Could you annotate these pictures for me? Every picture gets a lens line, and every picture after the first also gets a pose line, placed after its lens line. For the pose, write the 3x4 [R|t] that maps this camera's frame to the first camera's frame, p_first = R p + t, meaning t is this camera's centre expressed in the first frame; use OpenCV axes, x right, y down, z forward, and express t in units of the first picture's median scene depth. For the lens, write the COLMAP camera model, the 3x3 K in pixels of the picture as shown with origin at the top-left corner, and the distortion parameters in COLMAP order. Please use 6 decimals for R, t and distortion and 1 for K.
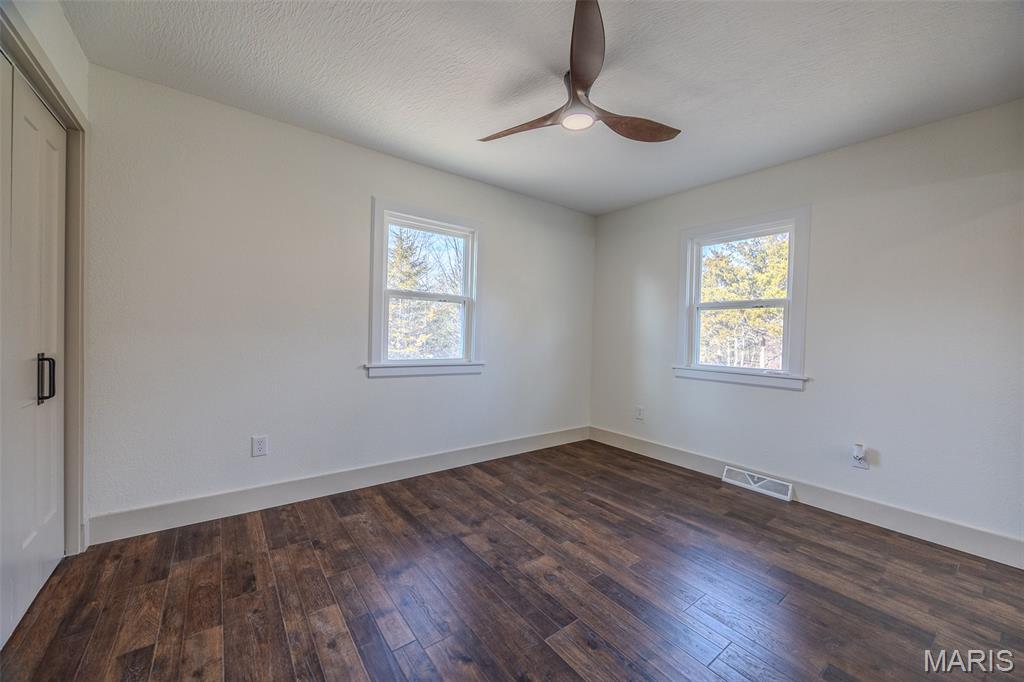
lens RADIAL K [[389.7, 0, 515.2], [0, 389.7, 340.0], [0, 0, 1]] dist [-0.002638, -0.000330]
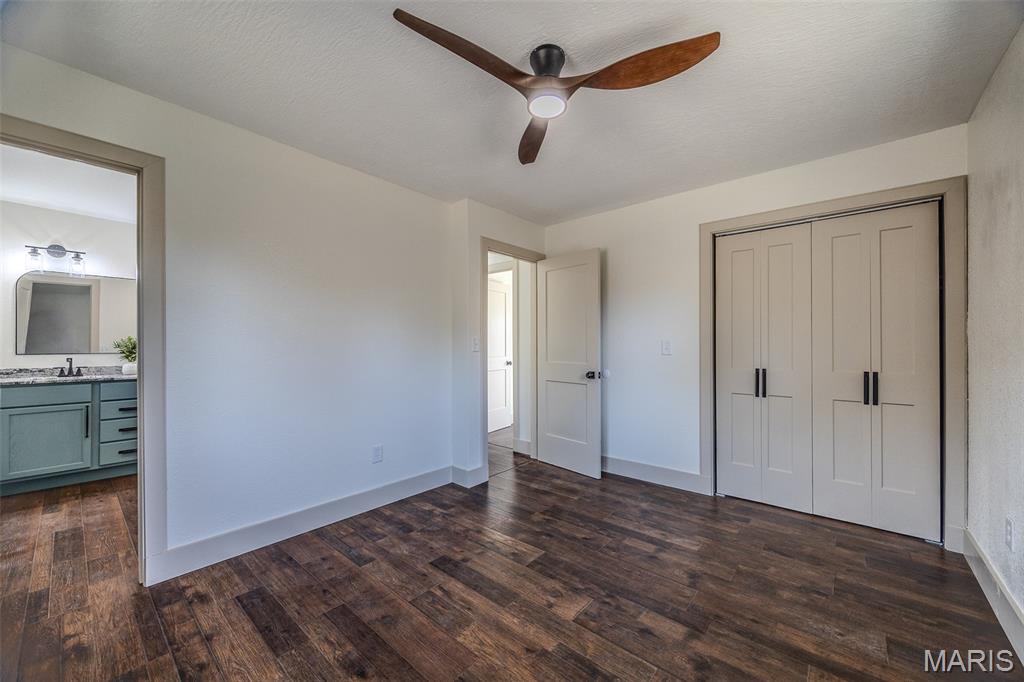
lens RADIAL K [[389.7, 0, 513.7], [0, 389.7, 341.1], [0, 0, 1]] dist [-0.002638, -0.000330]
pose [[-0.979294, -0.022167, -0.201227, 0.398810], [-0.024388, 0.999666, 0.008565, -0.049779], [0.200970, 0.013295, -0.979507, 1.878287]]
